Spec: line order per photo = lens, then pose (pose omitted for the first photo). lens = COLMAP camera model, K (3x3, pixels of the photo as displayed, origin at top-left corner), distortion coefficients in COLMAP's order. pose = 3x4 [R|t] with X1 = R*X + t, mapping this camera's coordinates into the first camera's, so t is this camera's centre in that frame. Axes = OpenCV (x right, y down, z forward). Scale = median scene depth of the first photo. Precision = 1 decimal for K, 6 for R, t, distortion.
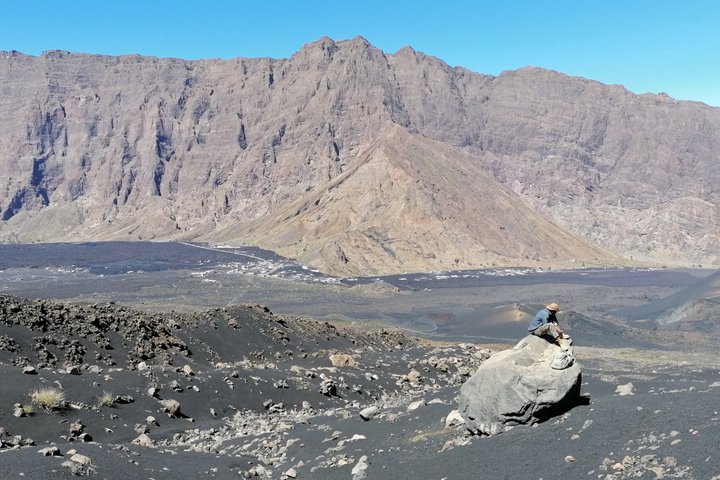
lens RADIAL K [[752.6, 0, 362.2], [0, 752.6, 237.4], [0, 0, 1]] dist [0.075032, 0.000000]
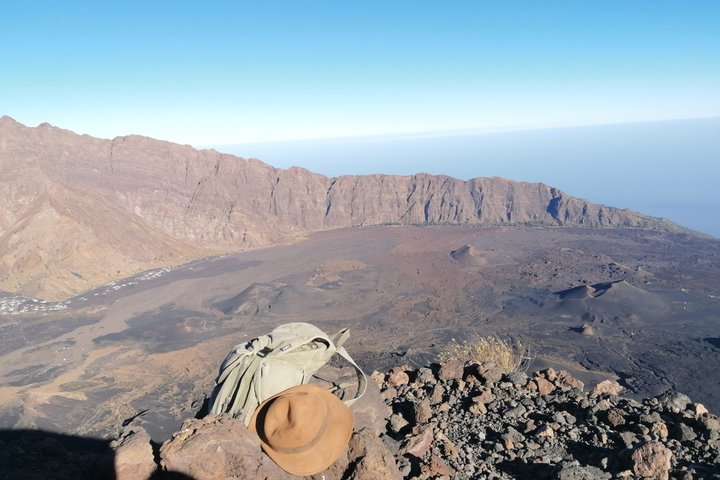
lens RADIAL K [[531.1, 0, 360.3], [0, 531.1, 235.9], [0, 0, 1]] dist [0.102913, -0.125021]
pose [[0.798730, -0.147126, 0.583425, -0.112399], [0.088718, 0.987843, 0.127653, -0.122354], [-0.595113, -0.050200, 0.802072, -0.275660]]
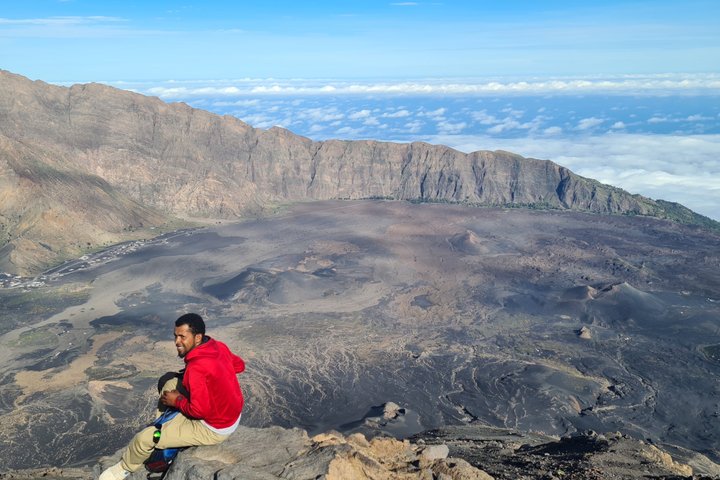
lens RADIAL K [[635.1, 0, 356.8], [0, 635.1, 243.8], [0, 0, 1]] dist [0.043658, 0.020203]
pose [[0.779841, -0.160141, 0.605147, -0.194881], [0.038531, 0.977170, 0.208936, -0.175360], [-0.624791, -0.139620, 0.768208, -0.327310]]
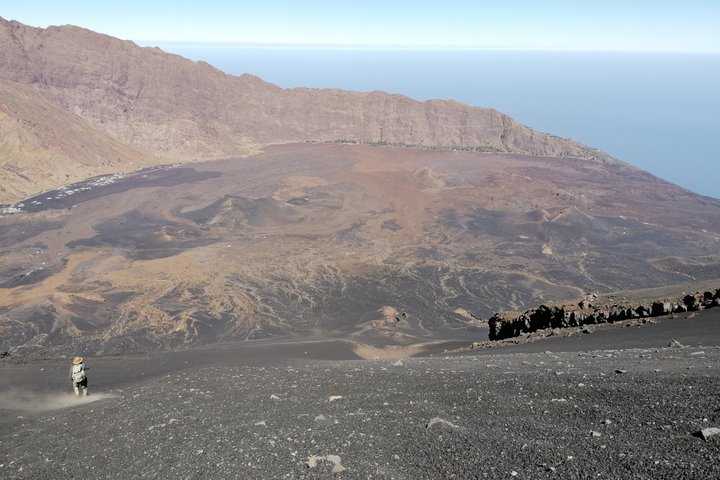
lens RADIAL K [[531.1, 0, 359.6], [0, 531.1, 237.4], [0, 0, 1]] dist [0.102913, -0.125021]
pose [[0.727793, -0.212338, 0.652097, -0.164072], [0.020597, 0.957199, 0.288698, -0.129566], [-0.685488, -0.196681, 0.701016, -0.256478]]
